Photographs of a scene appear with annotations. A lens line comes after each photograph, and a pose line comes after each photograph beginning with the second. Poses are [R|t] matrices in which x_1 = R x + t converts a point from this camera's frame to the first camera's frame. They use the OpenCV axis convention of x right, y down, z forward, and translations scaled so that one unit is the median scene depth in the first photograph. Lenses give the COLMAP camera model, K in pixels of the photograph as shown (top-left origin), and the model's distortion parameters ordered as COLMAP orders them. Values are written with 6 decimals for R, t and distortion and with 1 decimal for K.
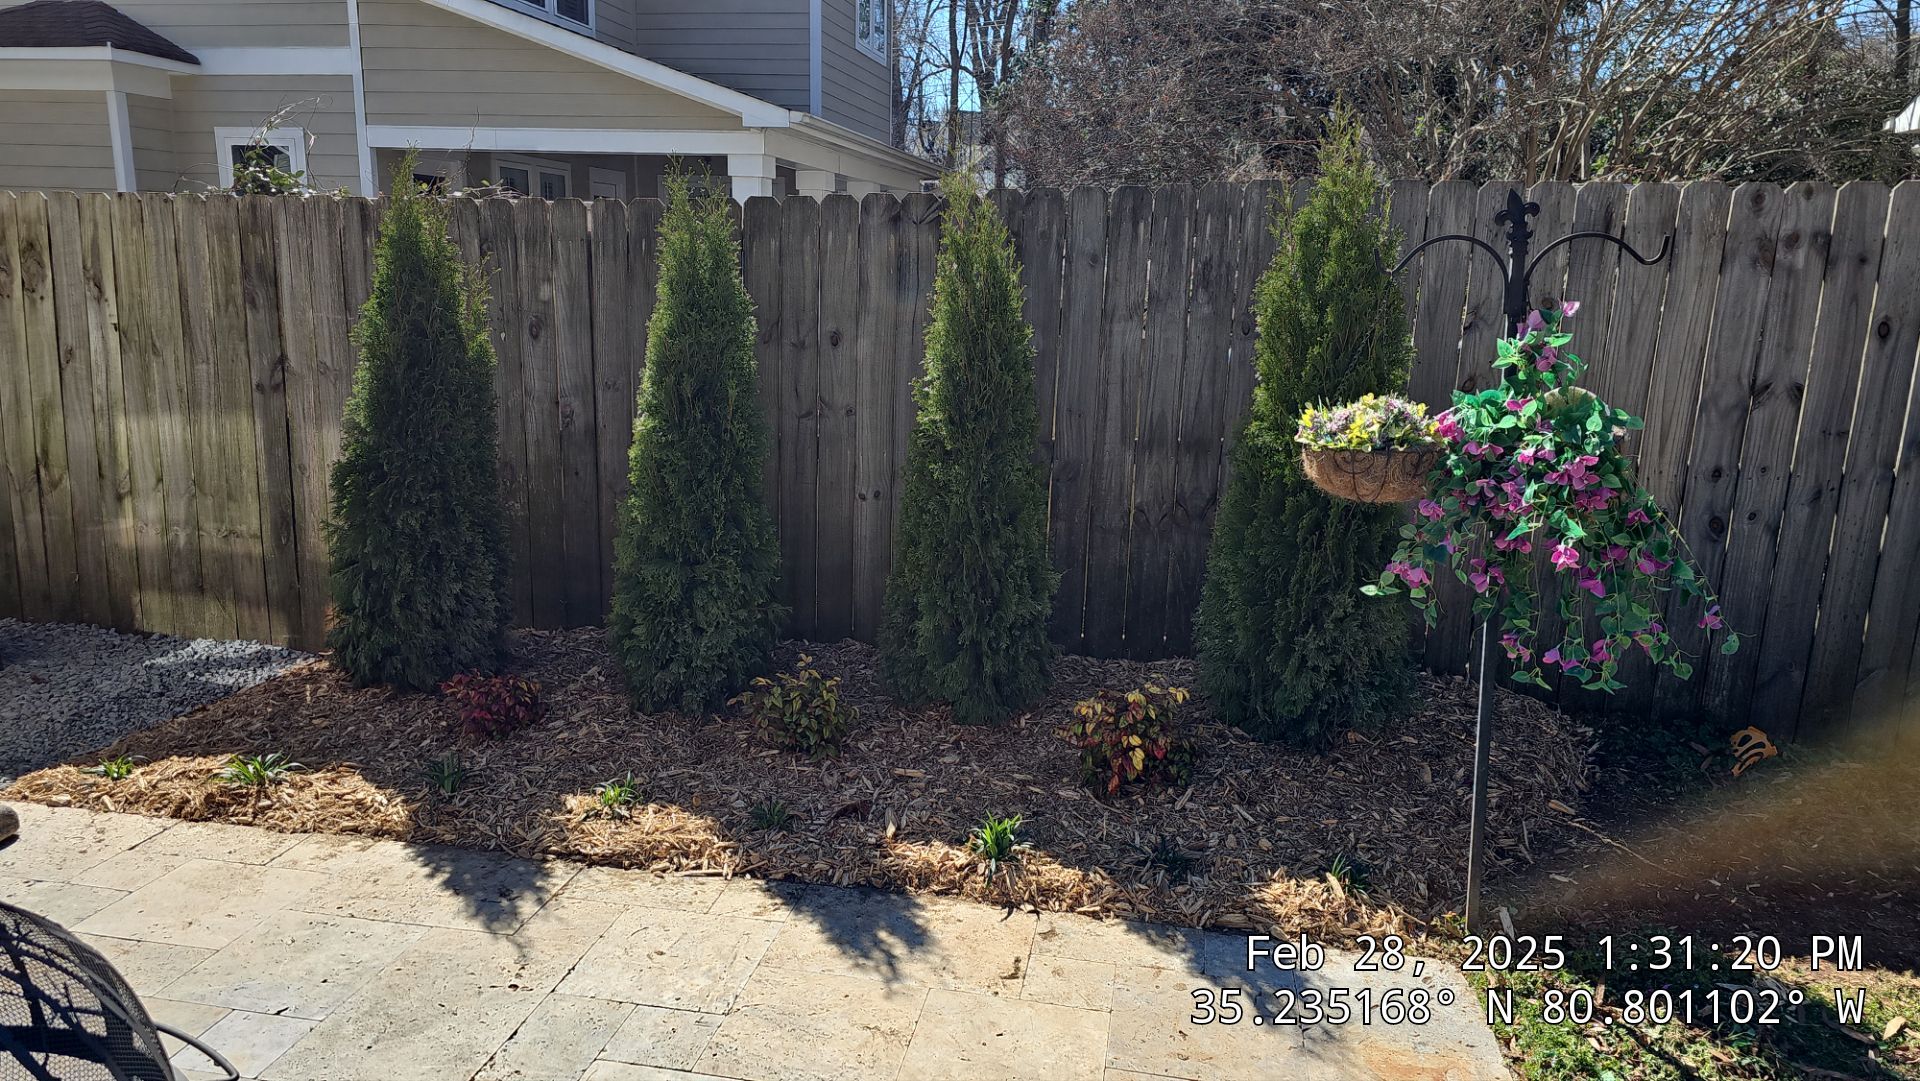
lens RADIAL K [[1277.0, 0, 960.0], [0, 1277.0, 540.5], [0, 0, 1]] dist [0.057282, -0.052419]
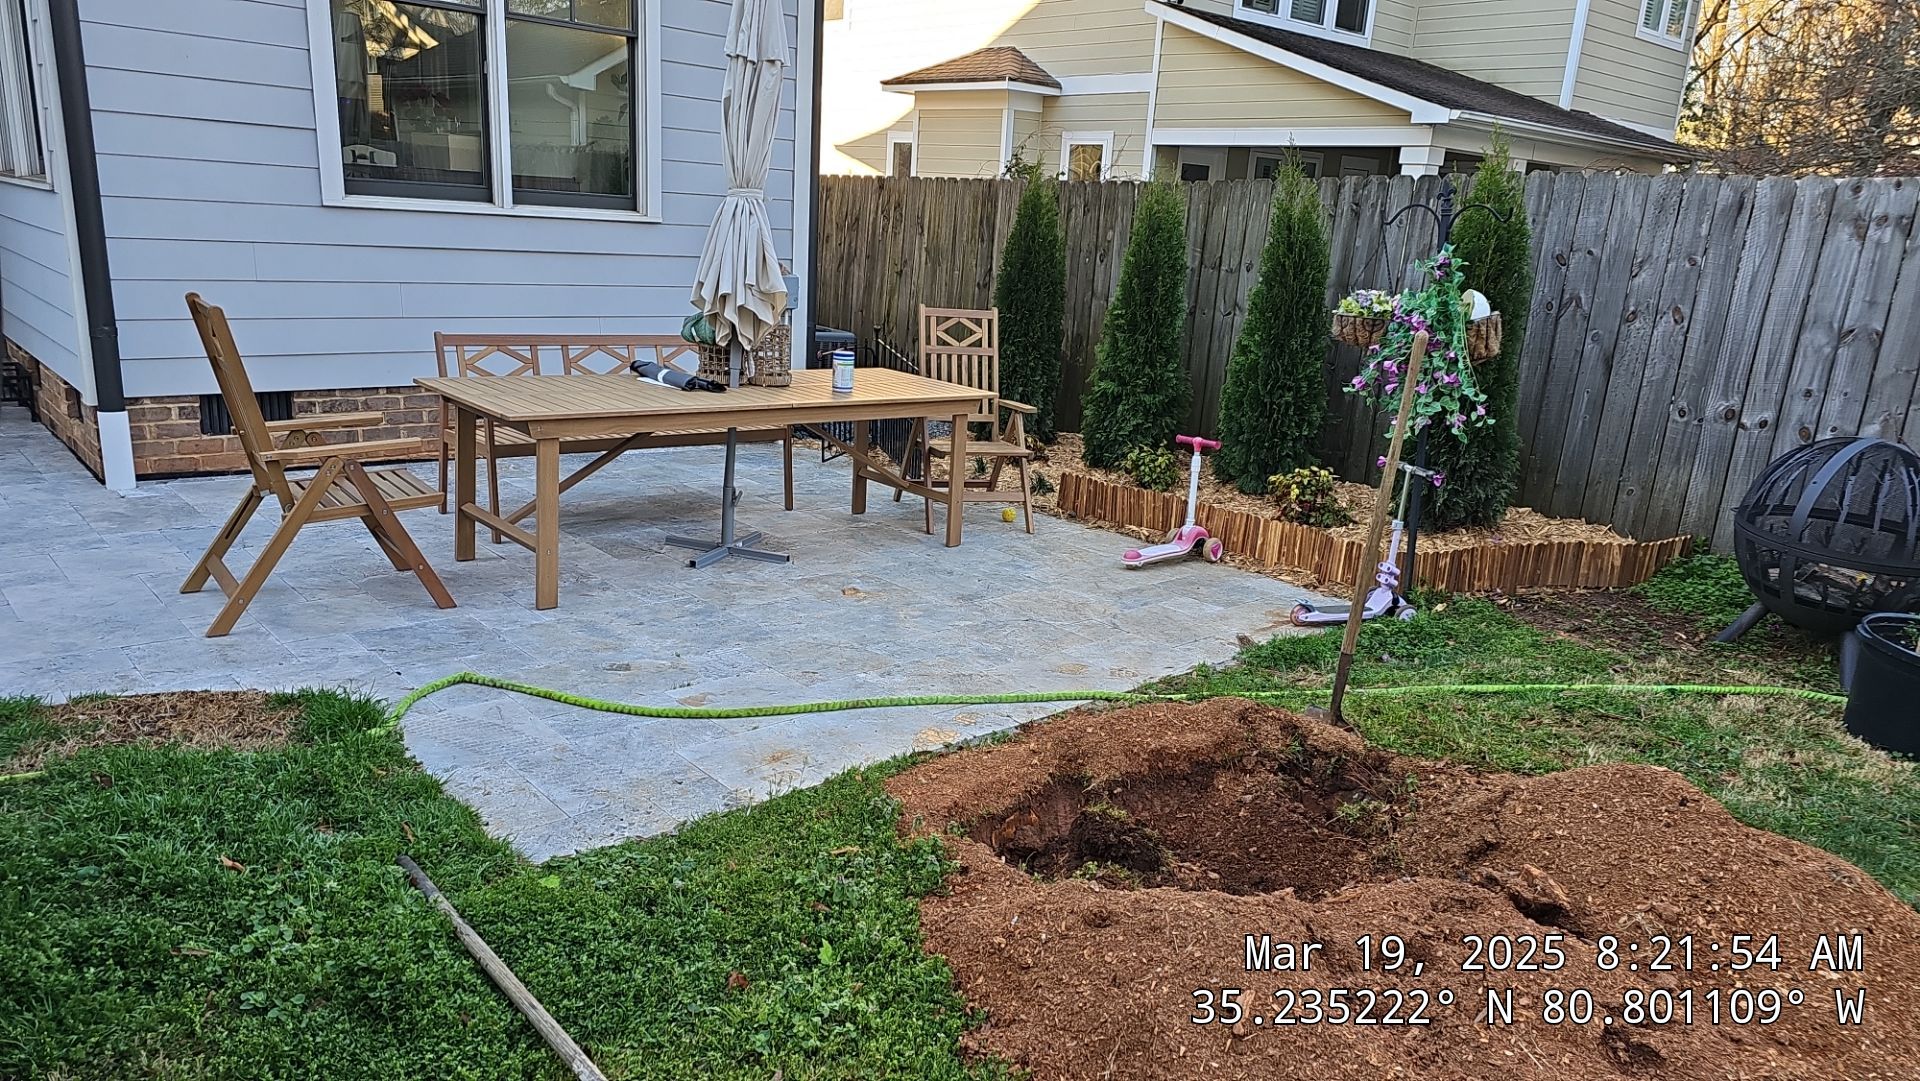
lens RADIAL K [[1277.0, 0, 960.0], [0, 1277.0, 540.5], [0, 0, 1]] dist [0.057282, -0.052419]
pose [[0.790495, 0.174661, -0.587036, 0.554381], [-0.167418, 0.983593, 0.067207, 0.118396], [0.589143, 0.045154, 0.806766, -0.454428]]
